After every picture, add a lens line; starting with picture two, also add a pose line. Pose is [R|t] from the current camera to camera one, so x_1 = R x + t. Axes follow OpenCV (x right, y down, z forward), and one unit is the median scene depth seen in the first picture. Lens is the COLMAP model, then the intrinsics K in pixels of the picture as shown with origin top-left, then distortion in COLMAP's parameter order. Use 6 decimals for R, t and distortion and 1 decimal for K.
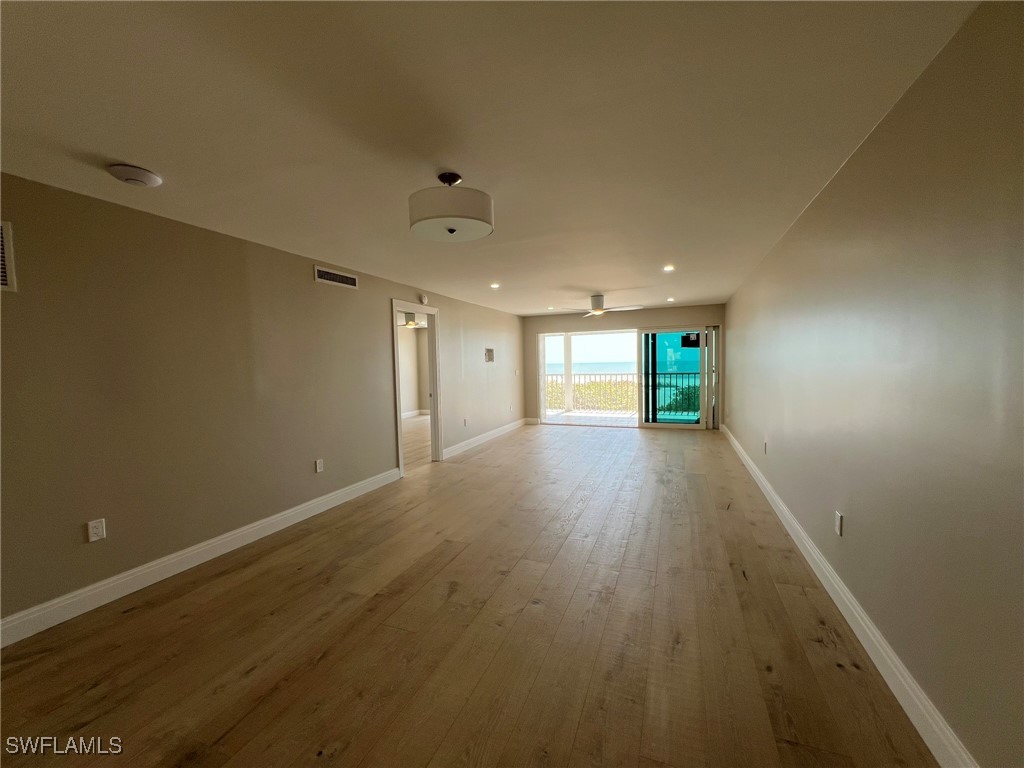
lens RADIAL K [[411.5, 0, 516.7], [0, 411.5, 385.5], [0, 0, 1]] dist [0.001660, -0.000066]
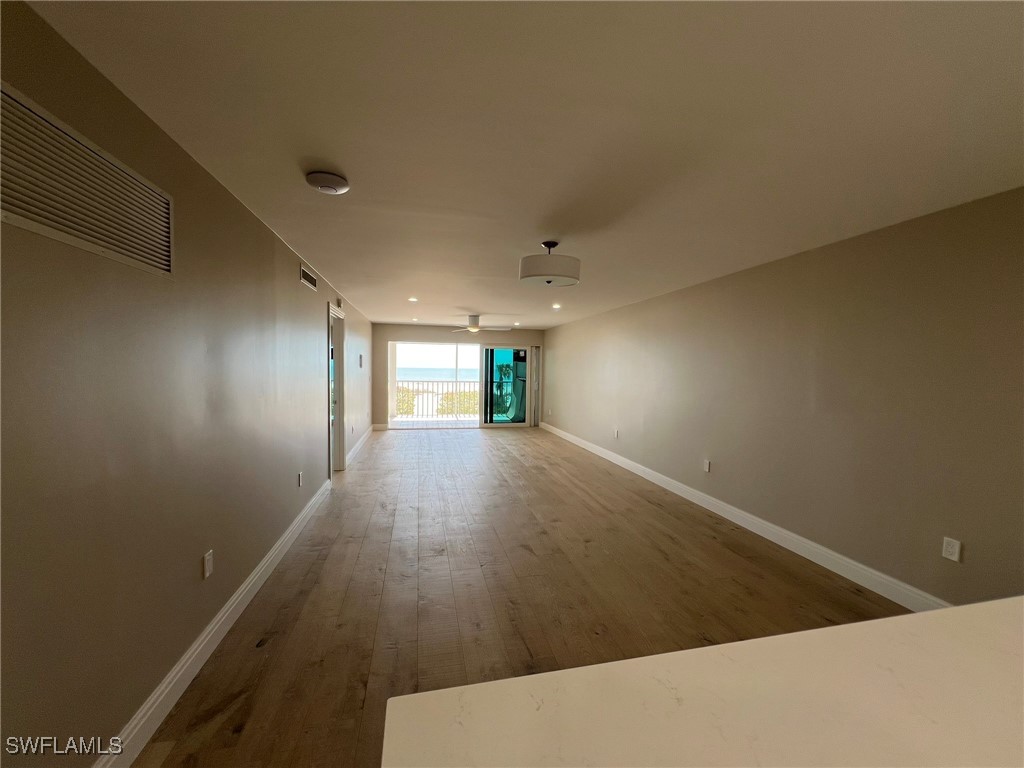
lens RADIAL K [[411.5, 0, 516.5], [0, 411.5, 381.7], [0, 0, 1]] dist [0.001660, -0.000066]
pose [[0.818317, 0.018033, 0.574484, -0.295264], [-0.005052, 0.999695, -0.024184, -0.001762], [-0.574745, 0.016888, 0.818158, -0.018546]]
